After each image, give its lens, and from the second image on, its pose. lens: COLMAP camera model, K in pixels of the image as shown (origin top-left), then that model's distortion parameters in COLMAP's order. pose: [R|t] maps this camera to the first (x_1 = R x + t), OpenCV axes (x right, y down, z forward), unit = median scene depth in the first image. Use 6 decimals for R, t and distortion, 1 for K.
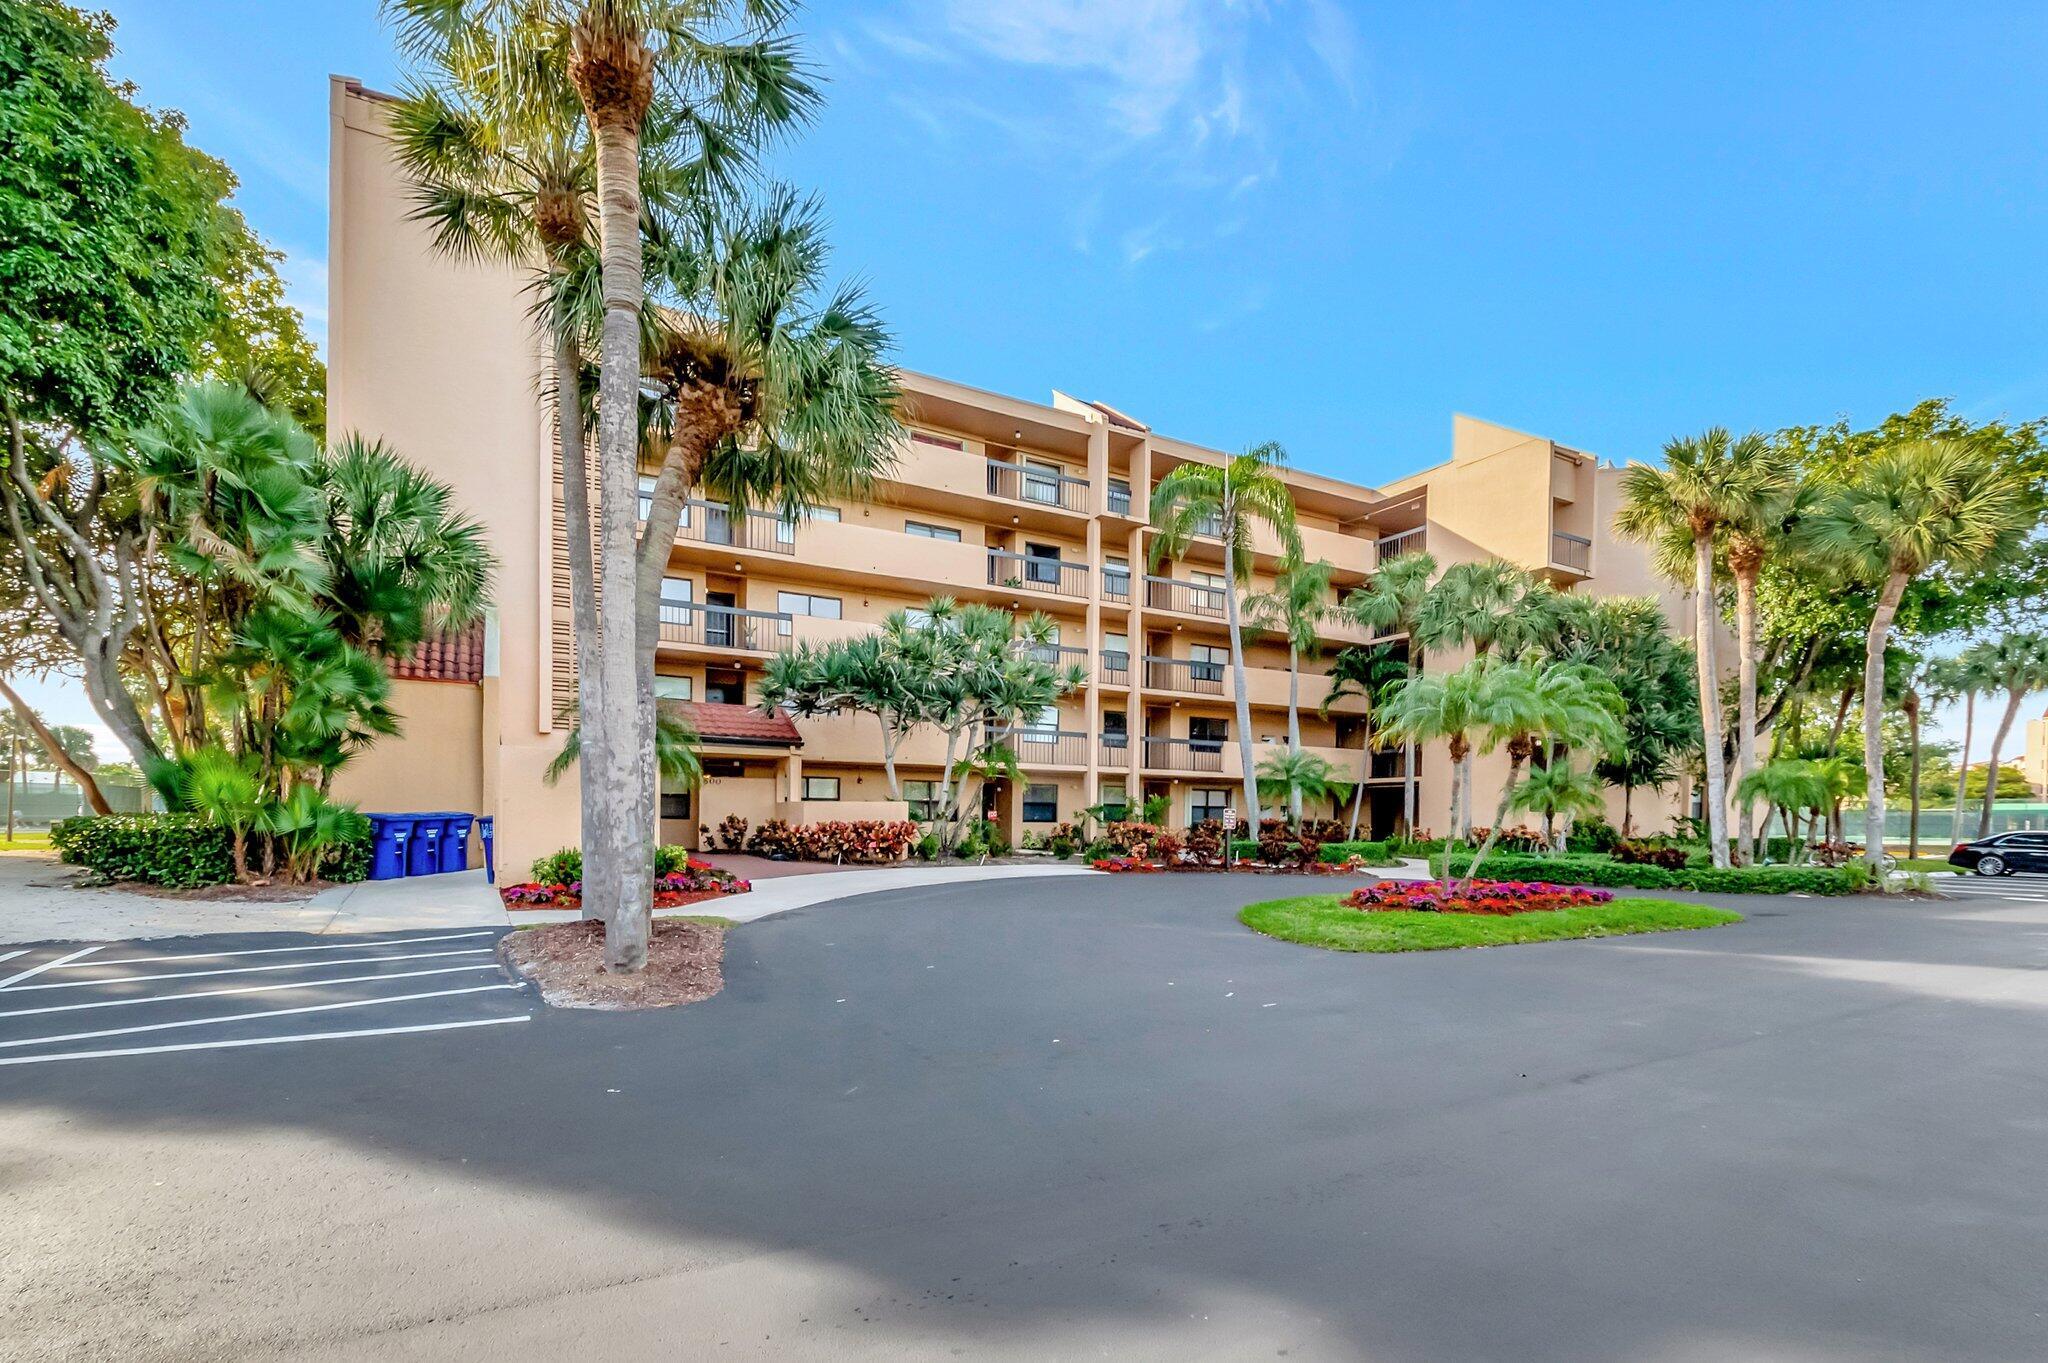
lens RADIAL K [[925.9, 0, 1022.9], [0, 925.9, 733.2], [0, 0, 1]] dist [0.000225, -0.015989]
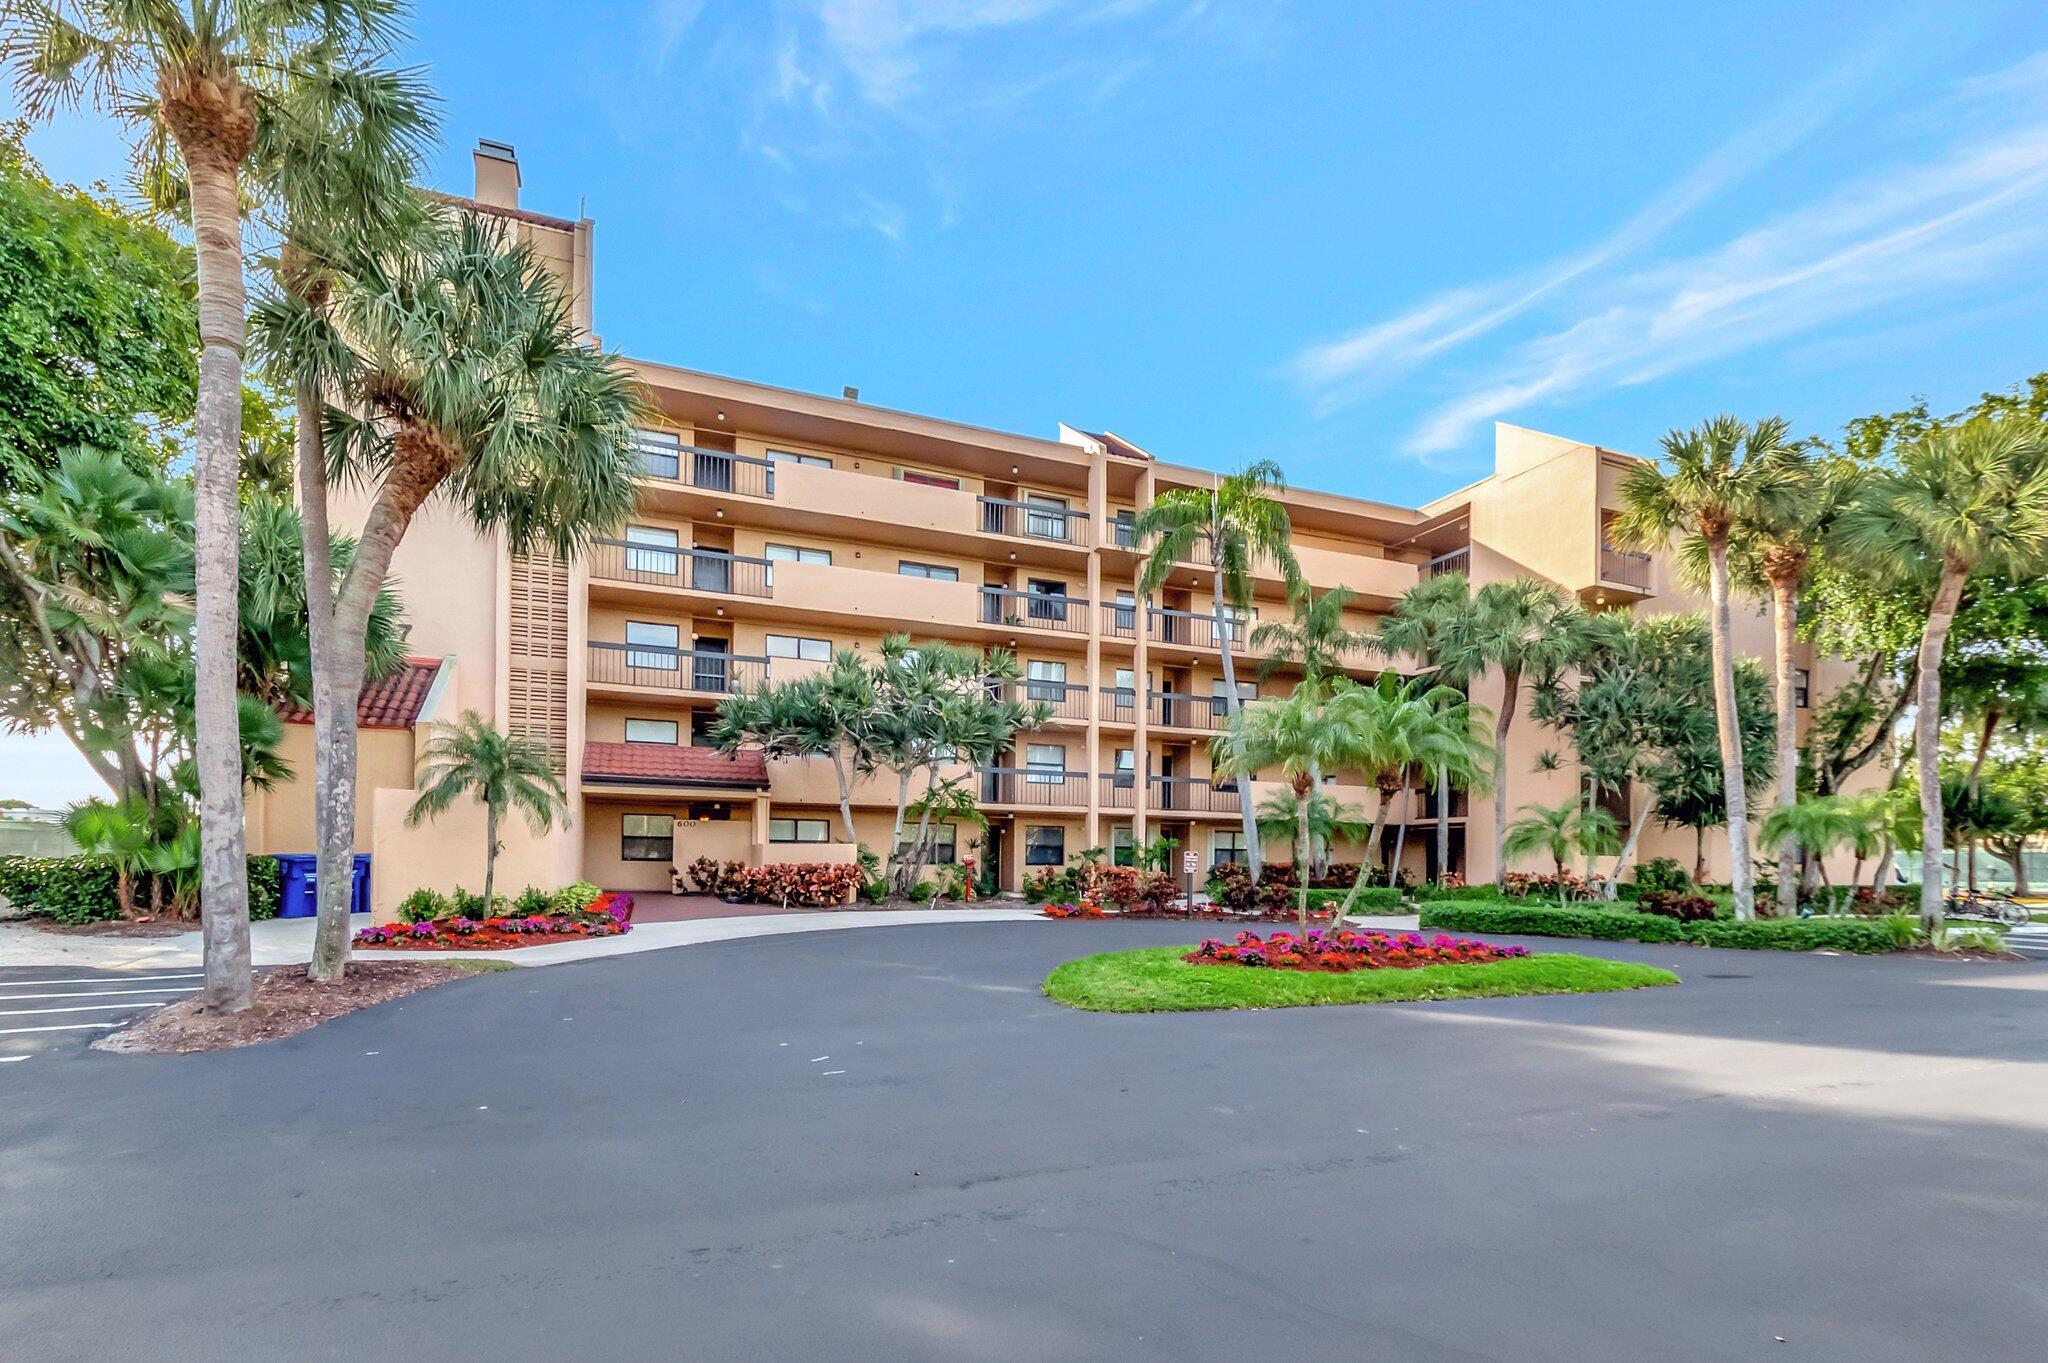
lens RADIAL K [[927.1, 0, 1029.0], [0, 927.1, 759.7], [0, 0, 1]] dist [-0.000357, -0.014267]
pose [[0.992205, -0.011402, -0.124091, 0.149930], [0.009189, 0.999789, -0.018397, 0.003753], [0.124274, 0.017113, 0.992100, 0.037845]]
